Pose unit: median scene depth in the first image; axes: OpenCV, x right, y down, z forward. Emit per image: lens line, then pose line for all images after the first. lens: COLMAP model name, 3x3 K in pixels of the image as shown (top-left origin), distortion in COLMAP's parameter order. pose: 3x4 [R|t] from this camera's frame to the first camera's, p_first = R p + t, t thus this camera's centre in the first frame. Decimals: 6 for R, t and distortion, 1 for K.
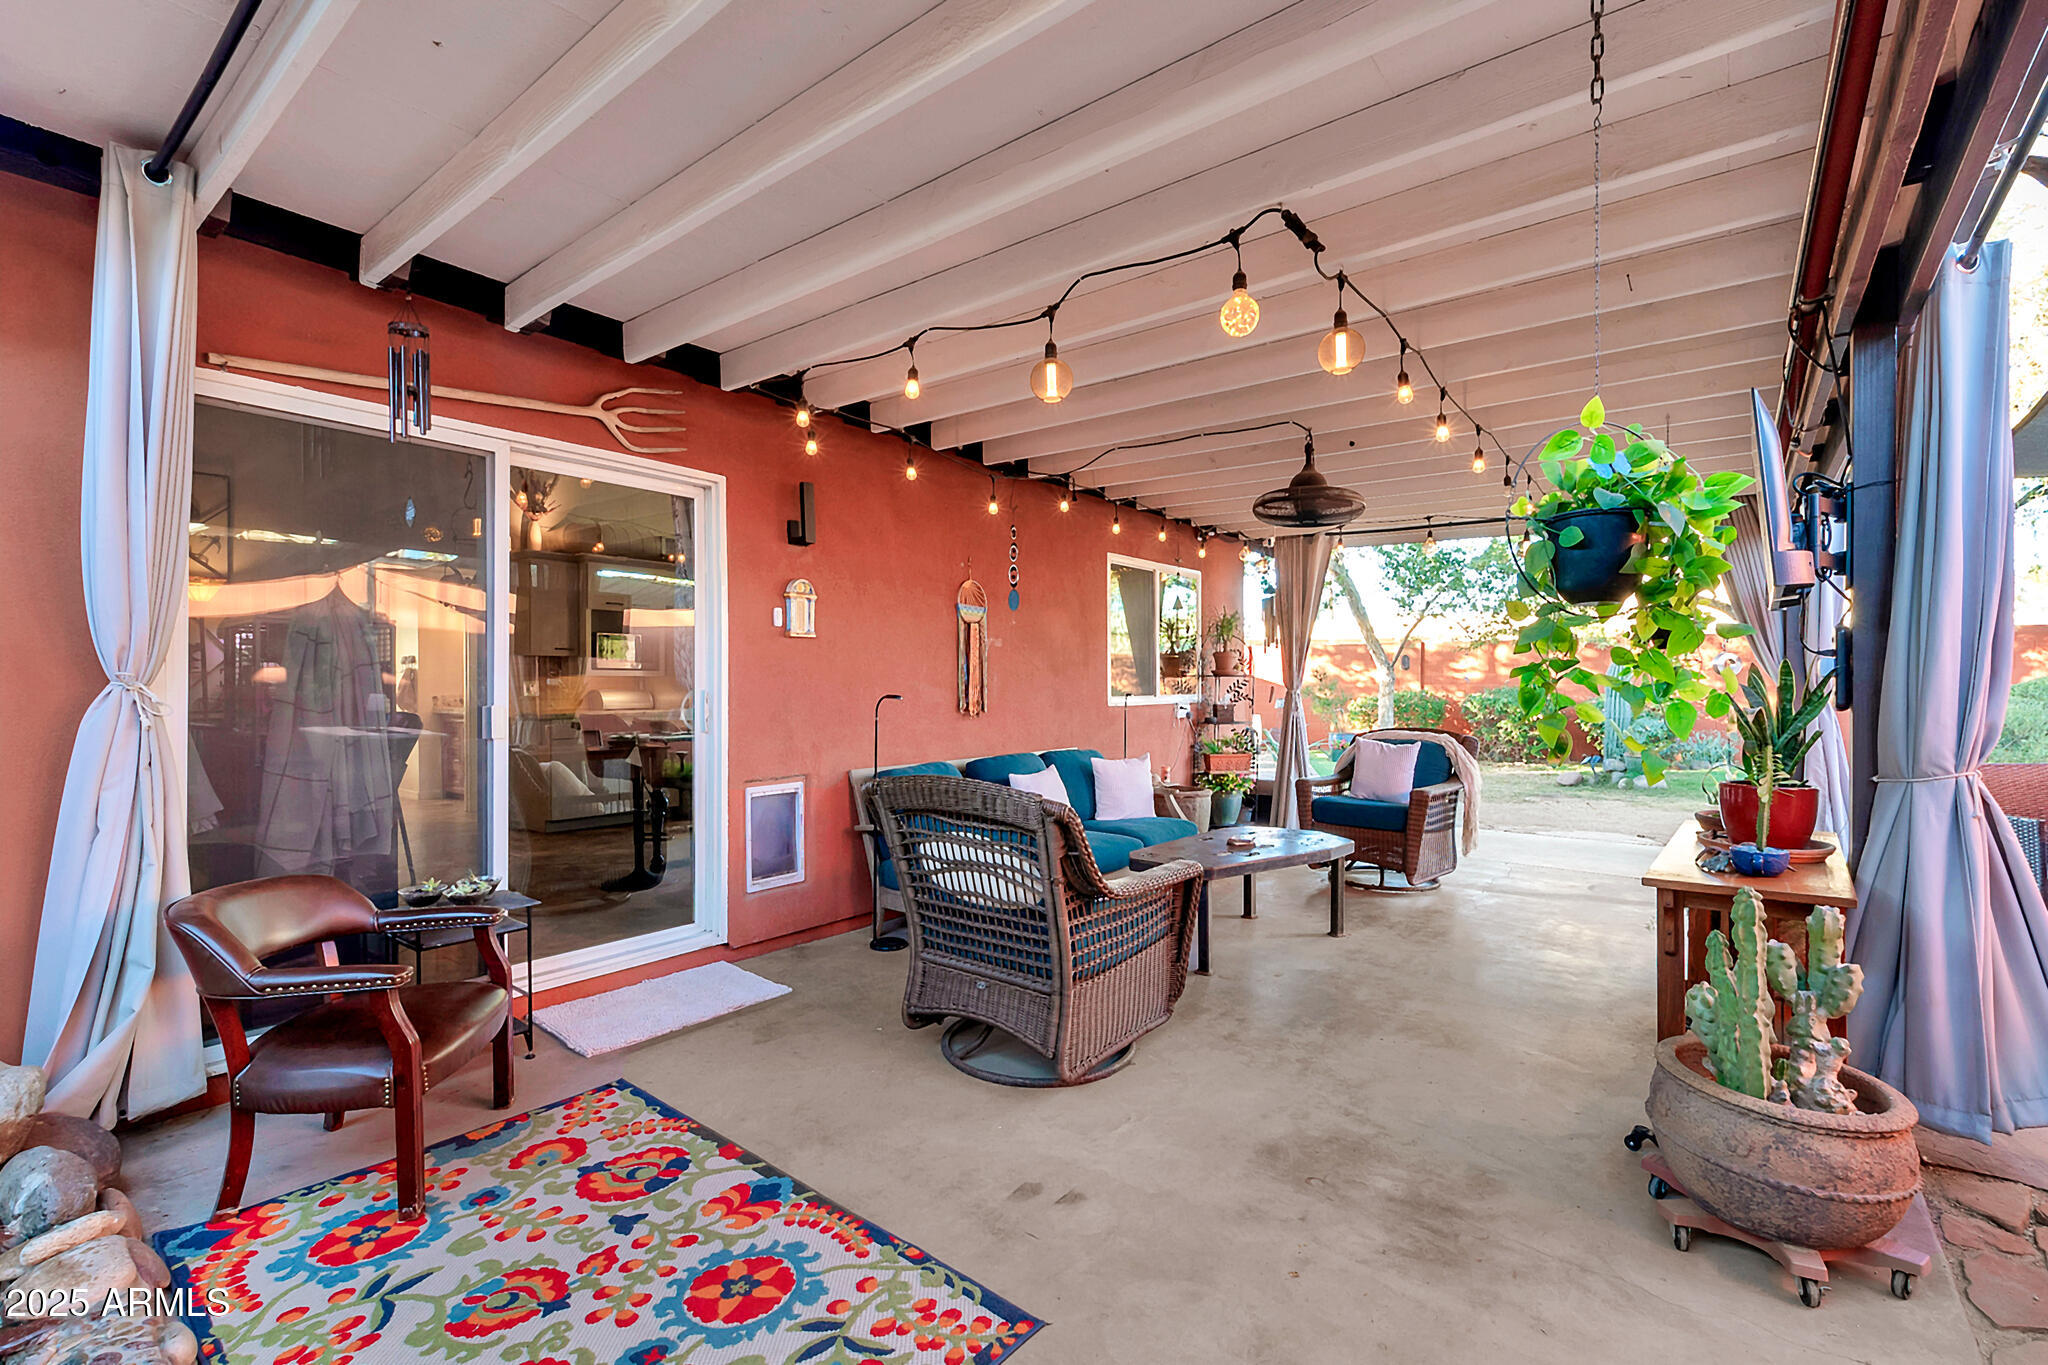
lens RADIAL K [[906.8, 0, 1027.3], [0, 906.8, 685.8], [0, 0, 1]] dist [0.004634, -0.000276]
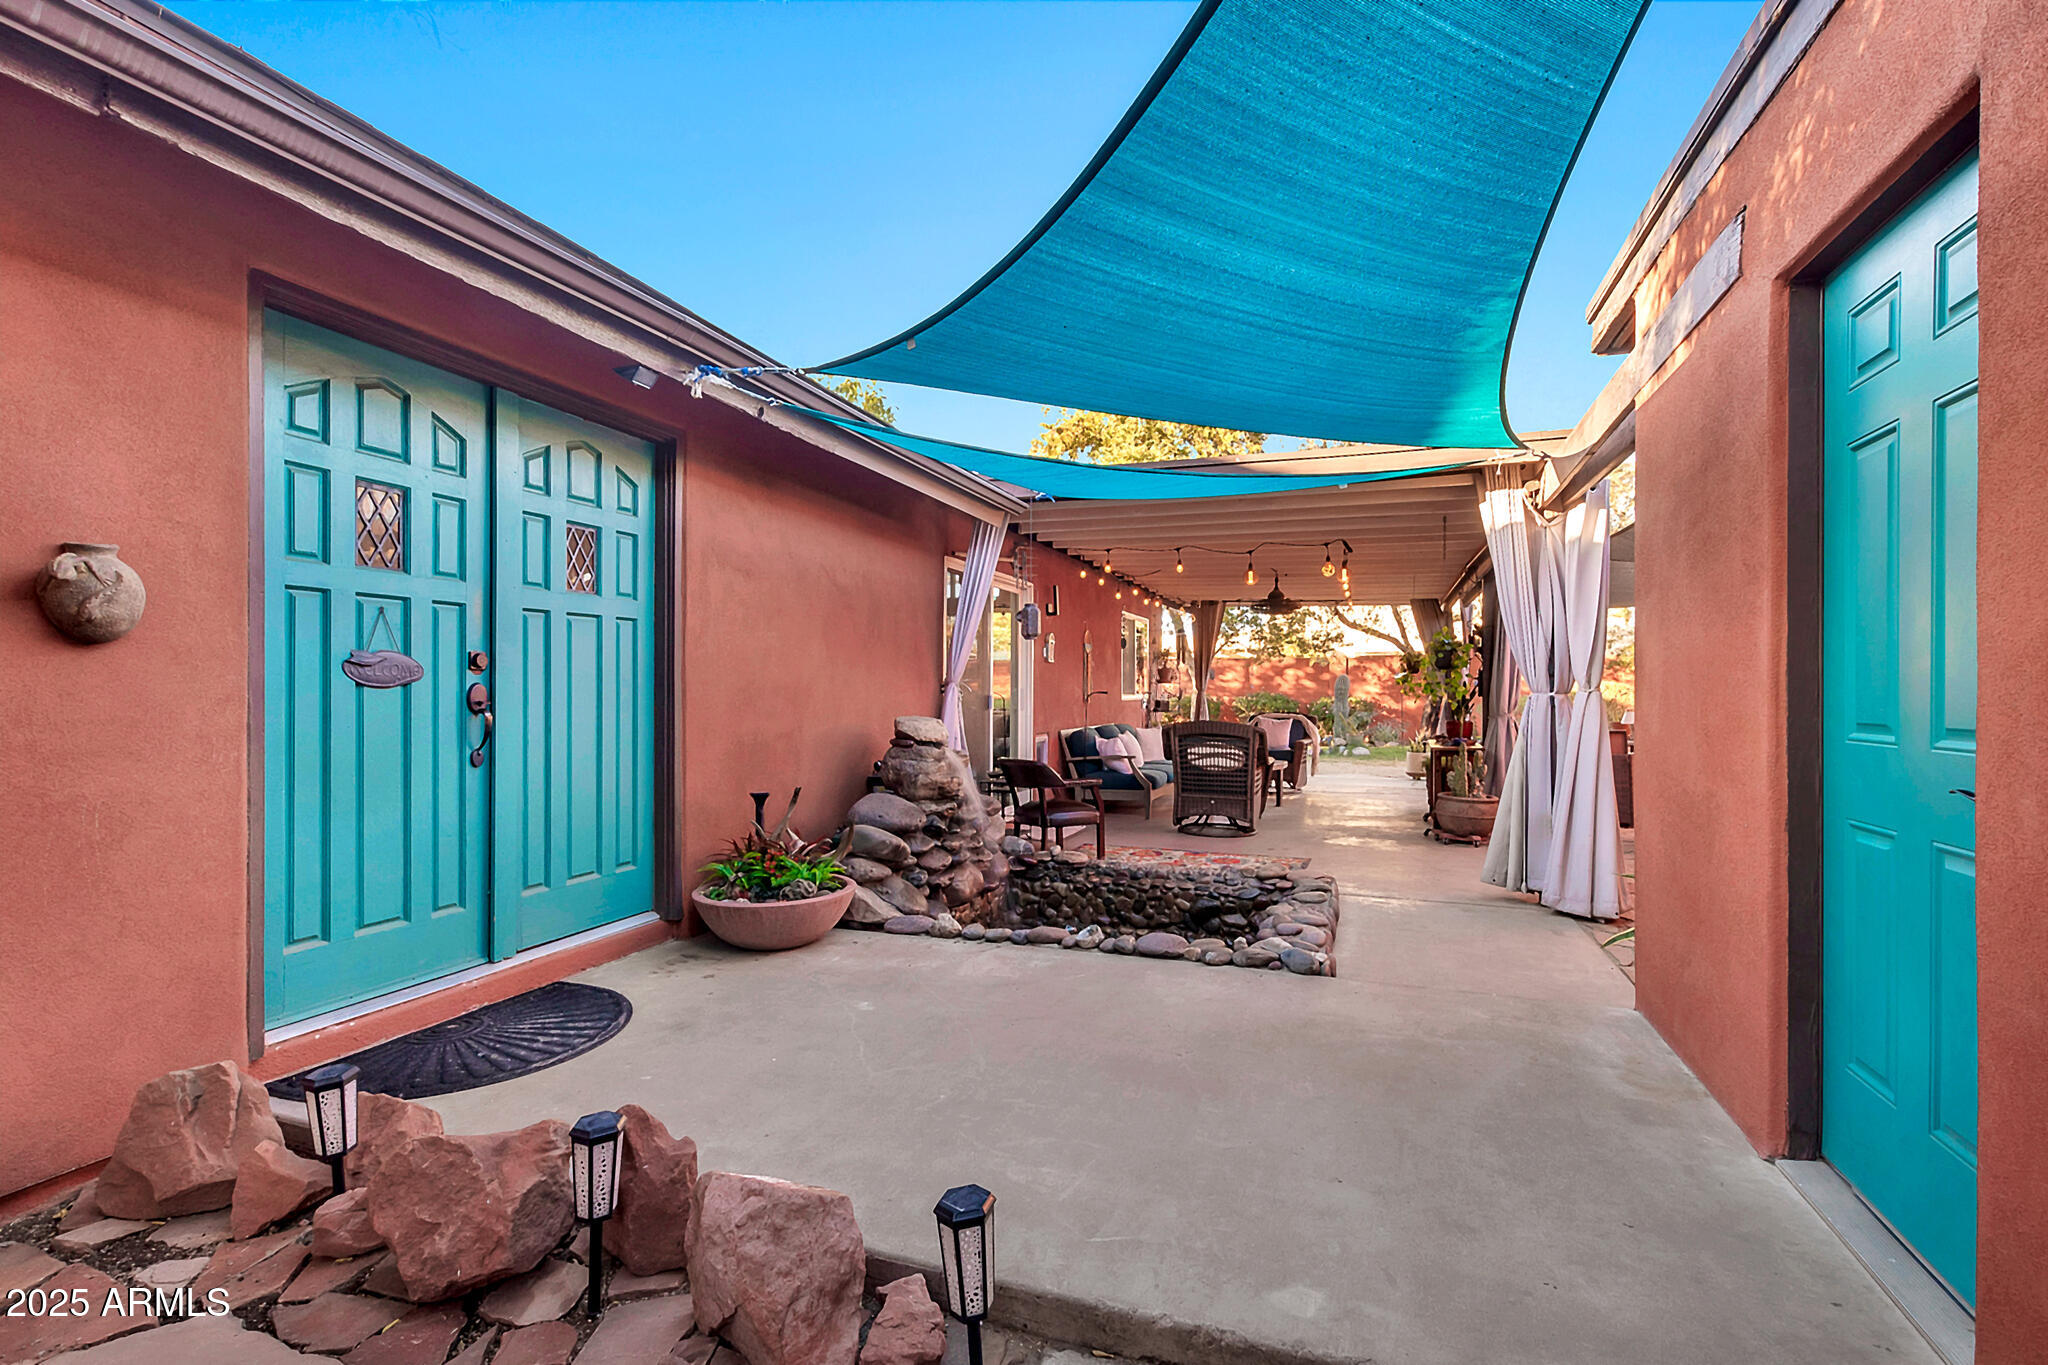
lens RADIAL K [[906.8, 0, 1042.2], [0, 906.8, 686.4], [0, 0, 1]] dist [0.004634, -0.000276]
pose [[0.949169, 0.010426, 0.314593, -0.853207], [-0.008652, 0.999938, -0.007034, 0.013204], [-0.314647, 0.003955, 0.949201, -0.843167]]
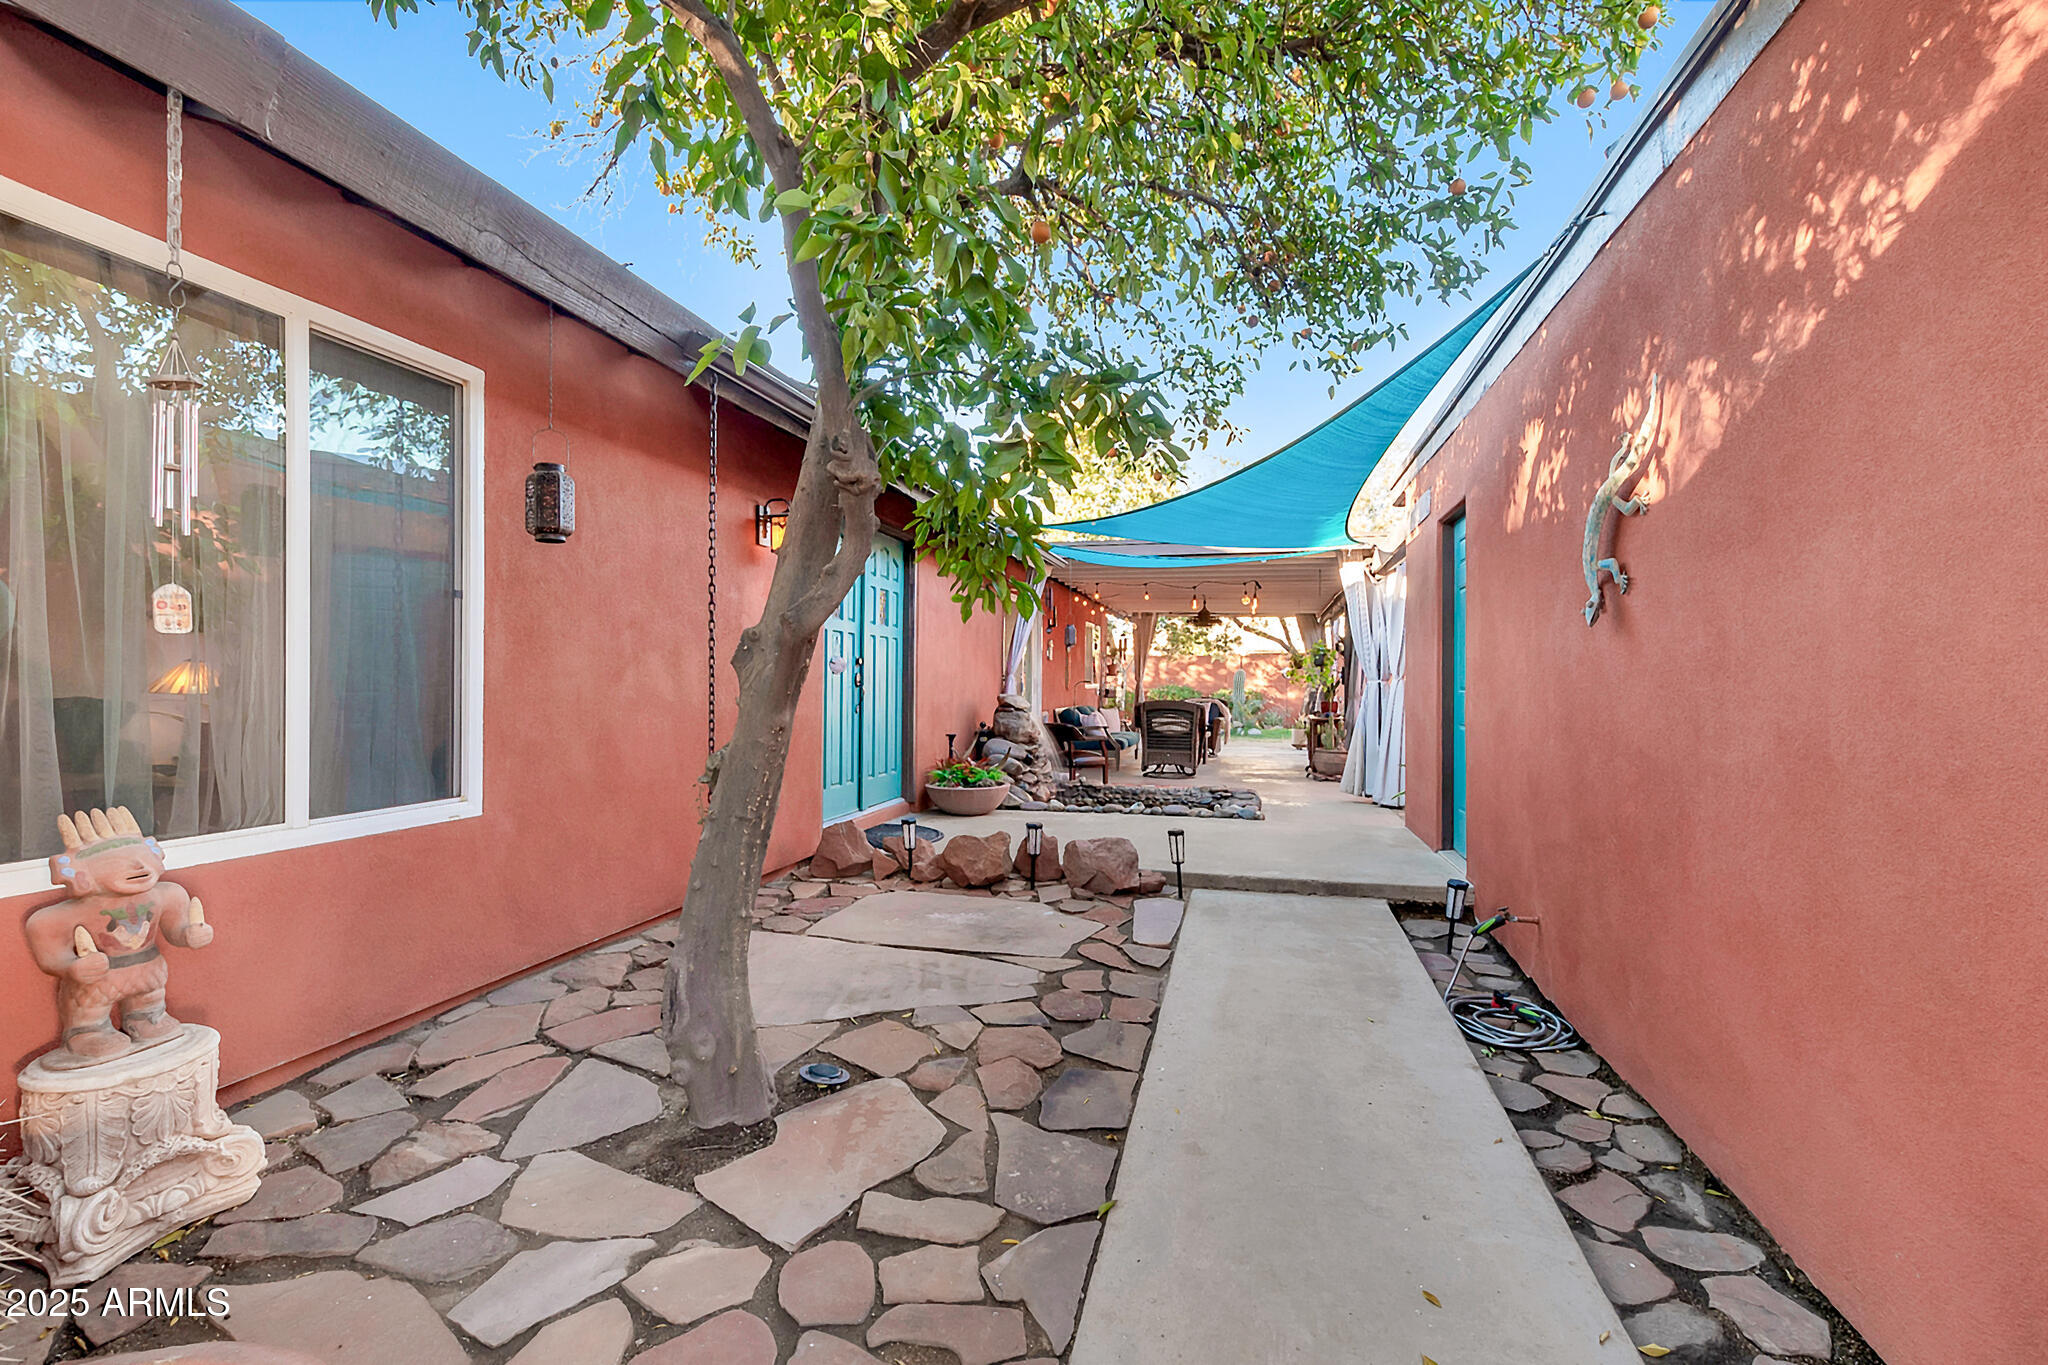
lens RADIAL K [[906.8, 0, 1009.4], [0, 906.8, 684.5], [0, 0, 1]] dist [0.004634, -0.000276]
pose [[0.918335, 0.010273, 0.395671, -1.400775], [-0.009315, 0.999947, -0.004342, 0.033051], [-0.395695, 0.000302, 0.918382, -1.451329]]
